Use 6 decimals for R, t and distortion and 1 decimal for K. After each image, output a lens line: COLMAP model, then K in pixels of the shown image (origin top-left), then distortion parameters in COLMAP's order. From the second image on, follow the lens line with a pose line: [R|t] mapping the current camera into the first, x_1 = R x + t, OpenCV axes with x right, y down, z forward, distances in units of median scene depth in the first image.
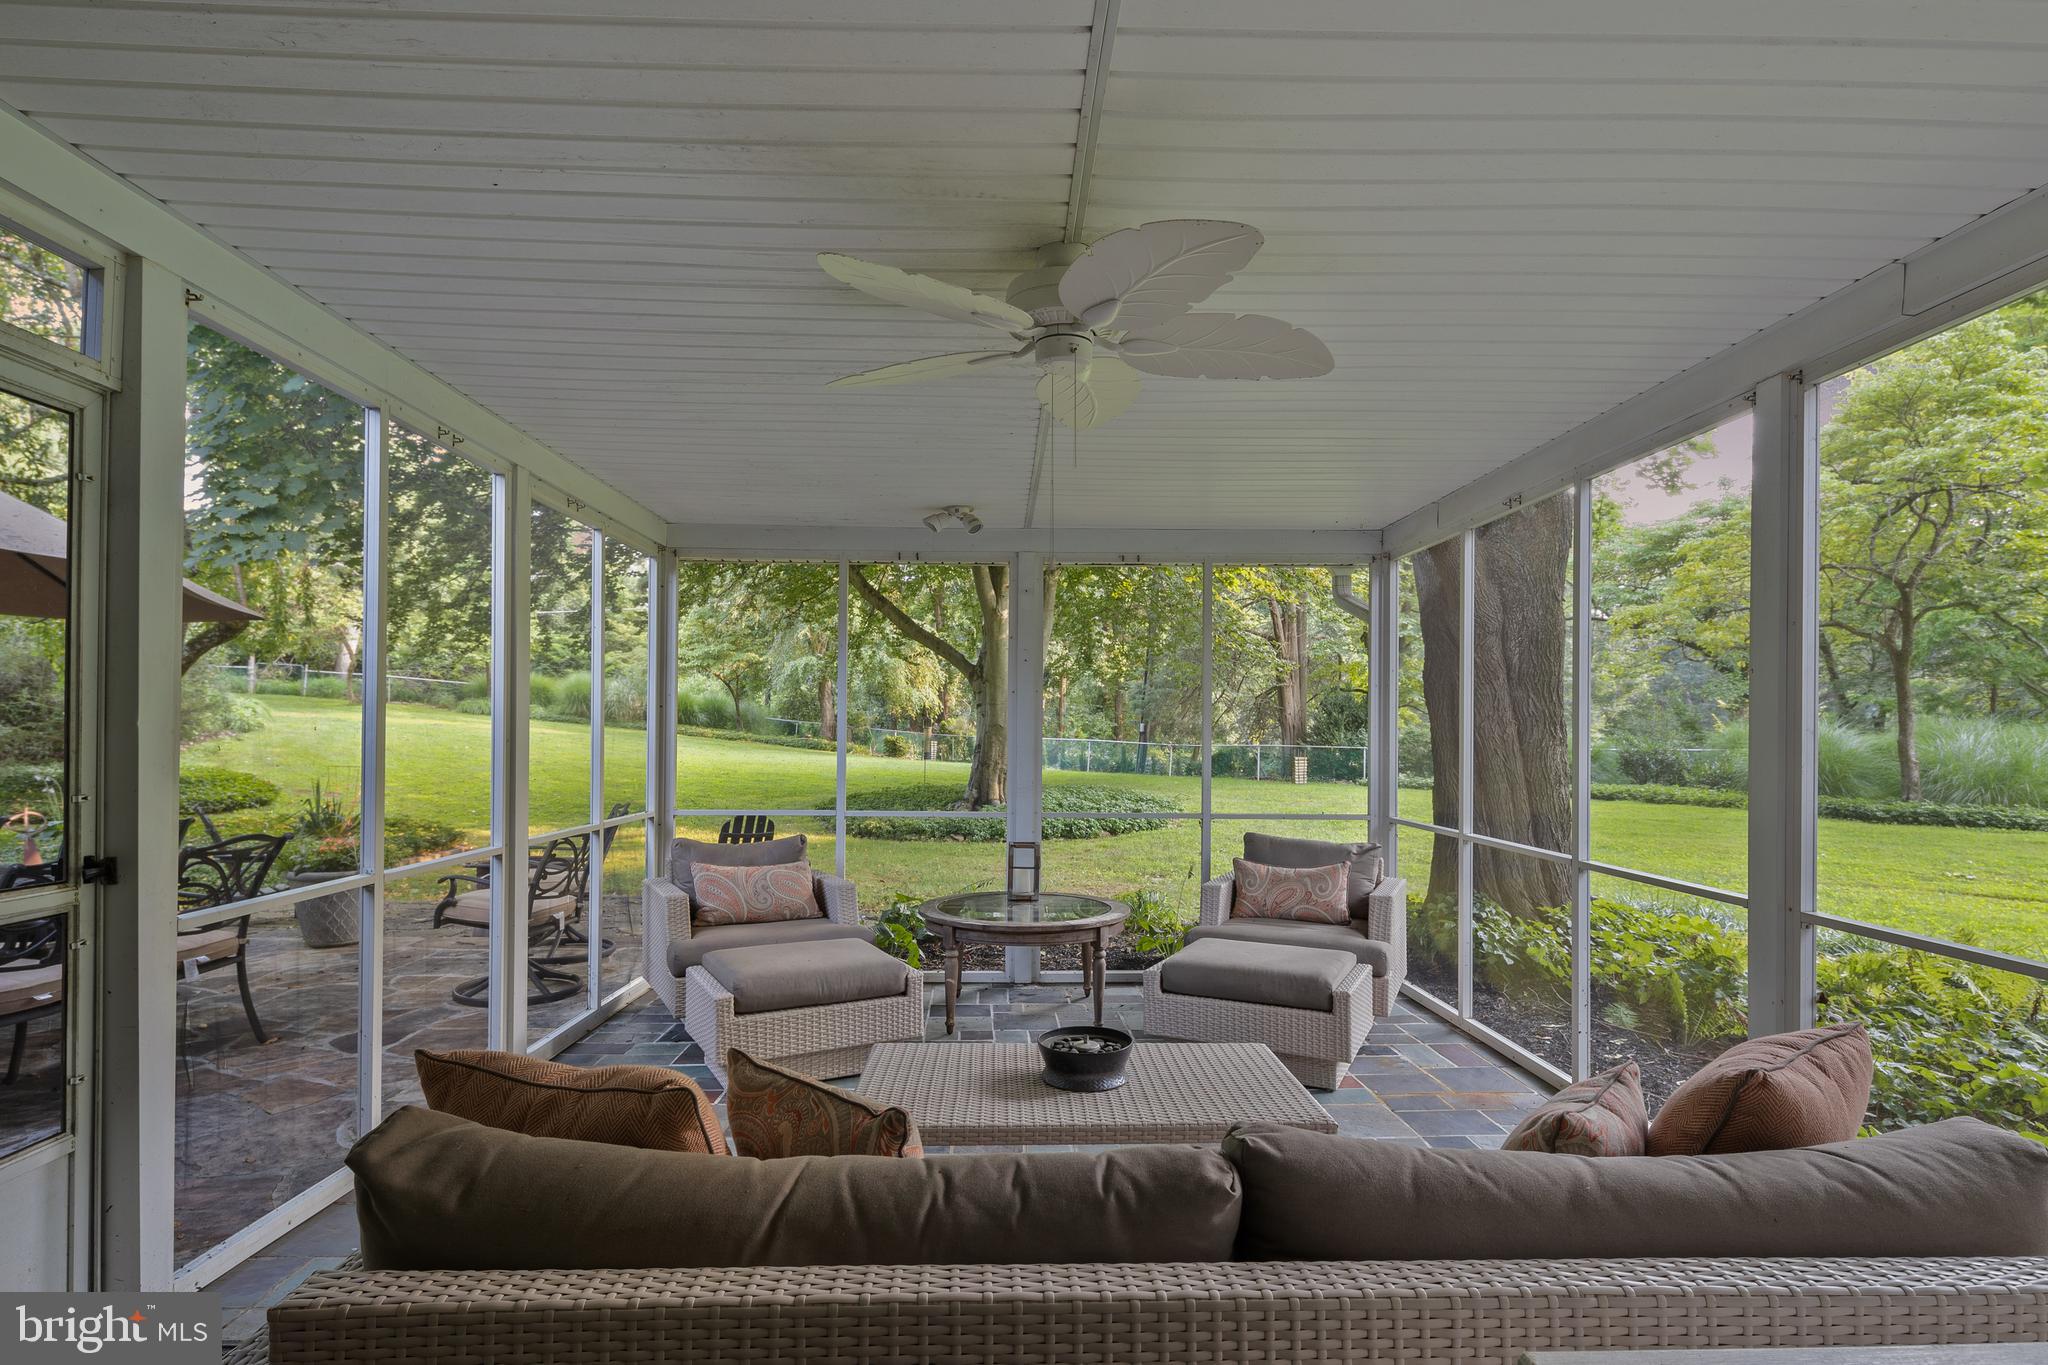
lens RADIAL K [[981.9, 0, 1031.6], [0, 981.9, 730.7], [0, 0, 1]] dist [-0.006484, -0.000208]
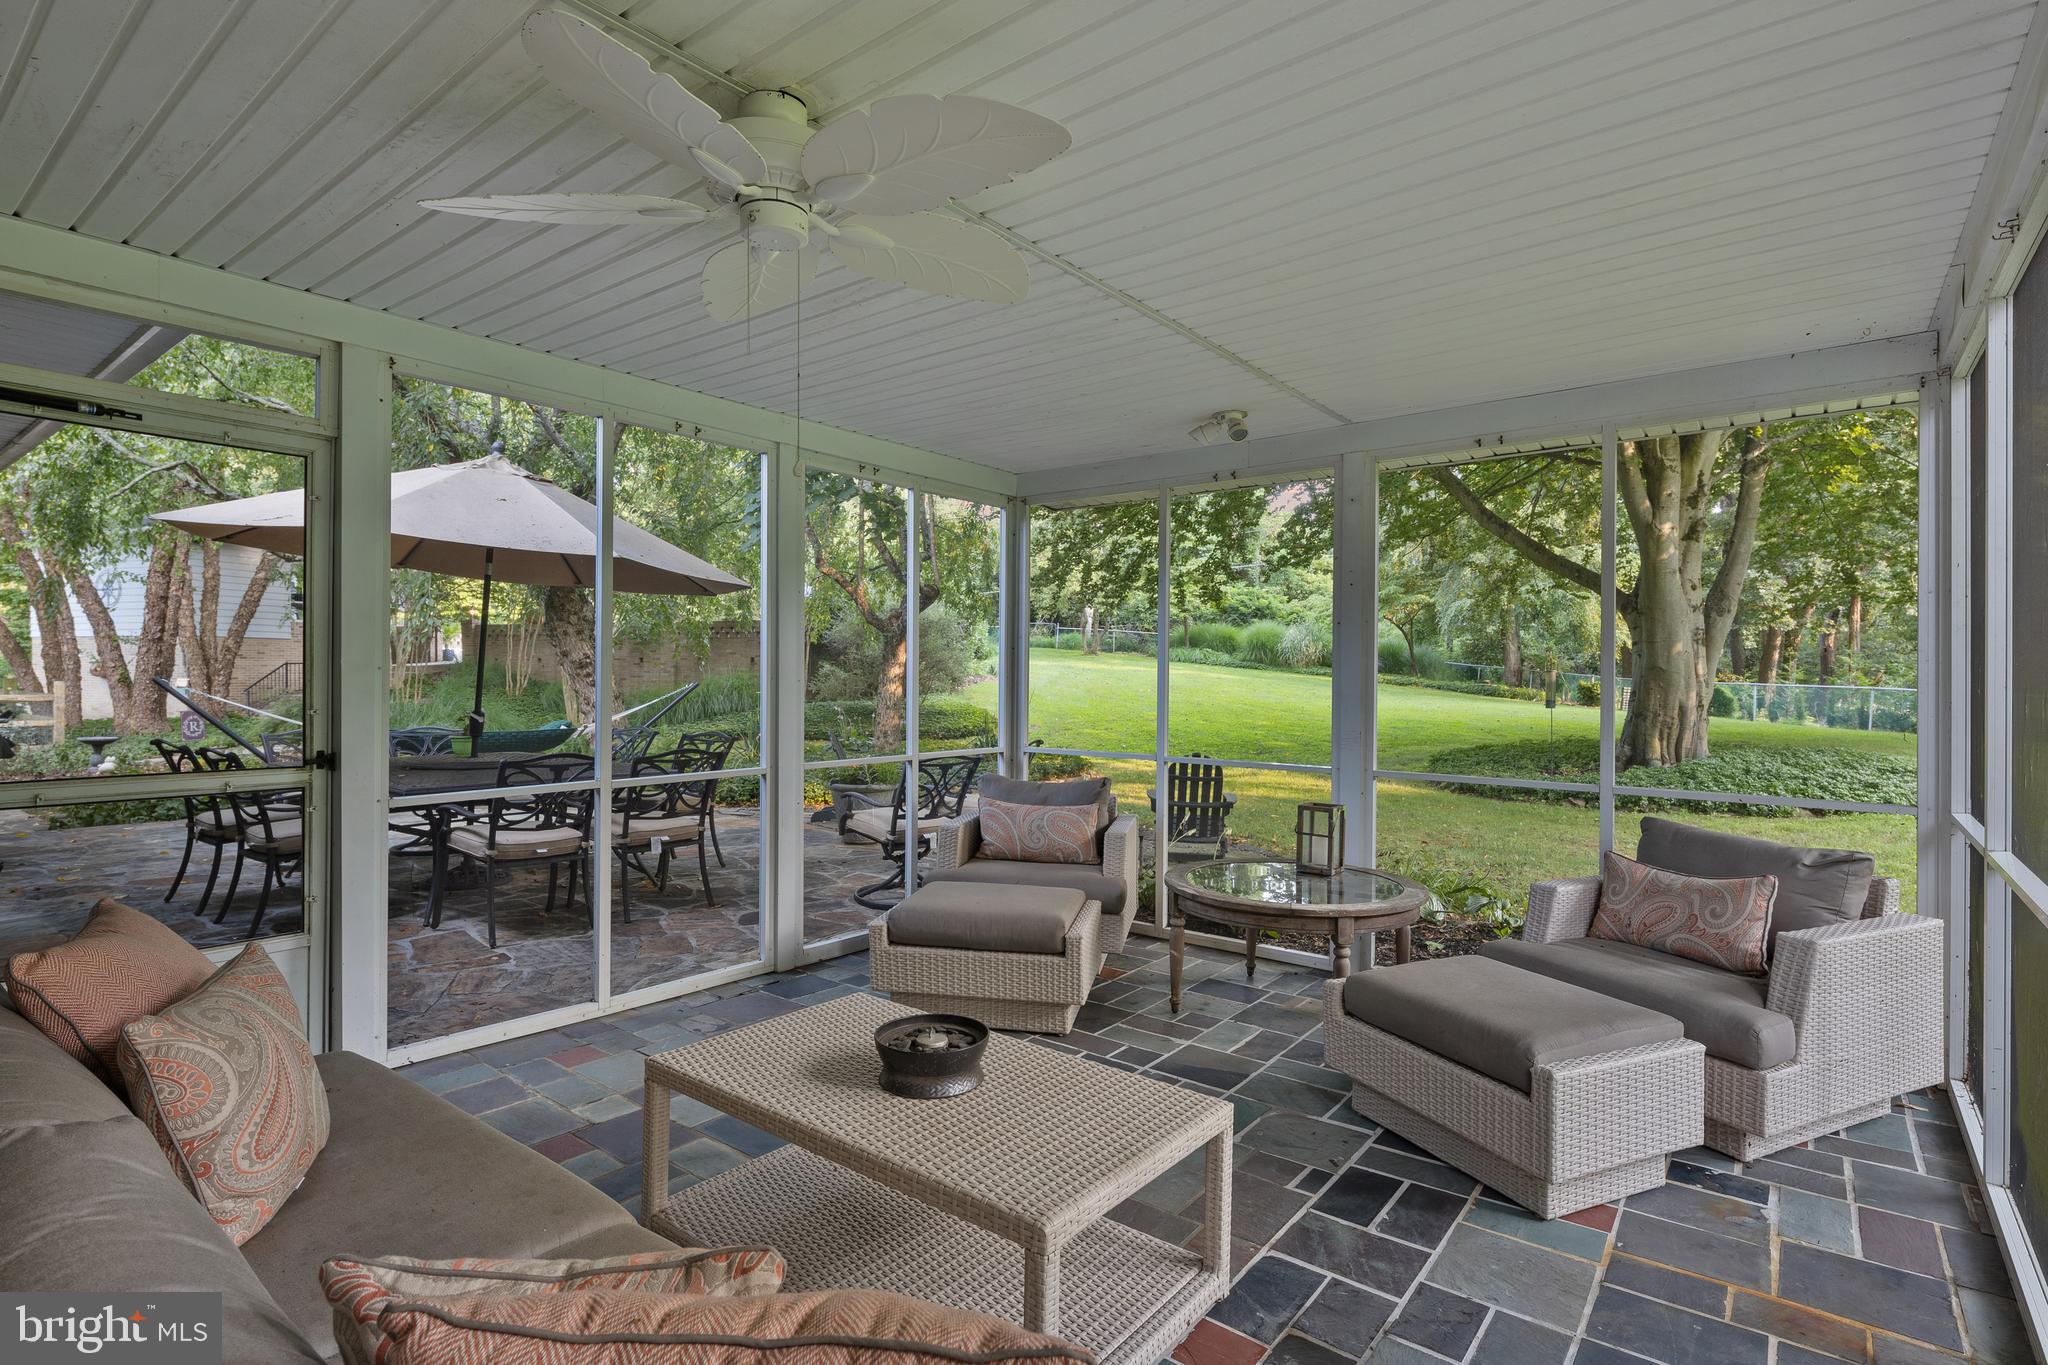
lens RADIAL K [[981.9, 0, 1037.6], [0, 981.9, 680.4], [0, 0, 1]] dist [-0.006484, -0.000208]
pose [[0.774953, 0.001913, -0.632016, 0.308342], [0.000570, 0.999993, 0.003726, 0.005709], [0.632019, -0.003248, 0.774946, 0.195491]]
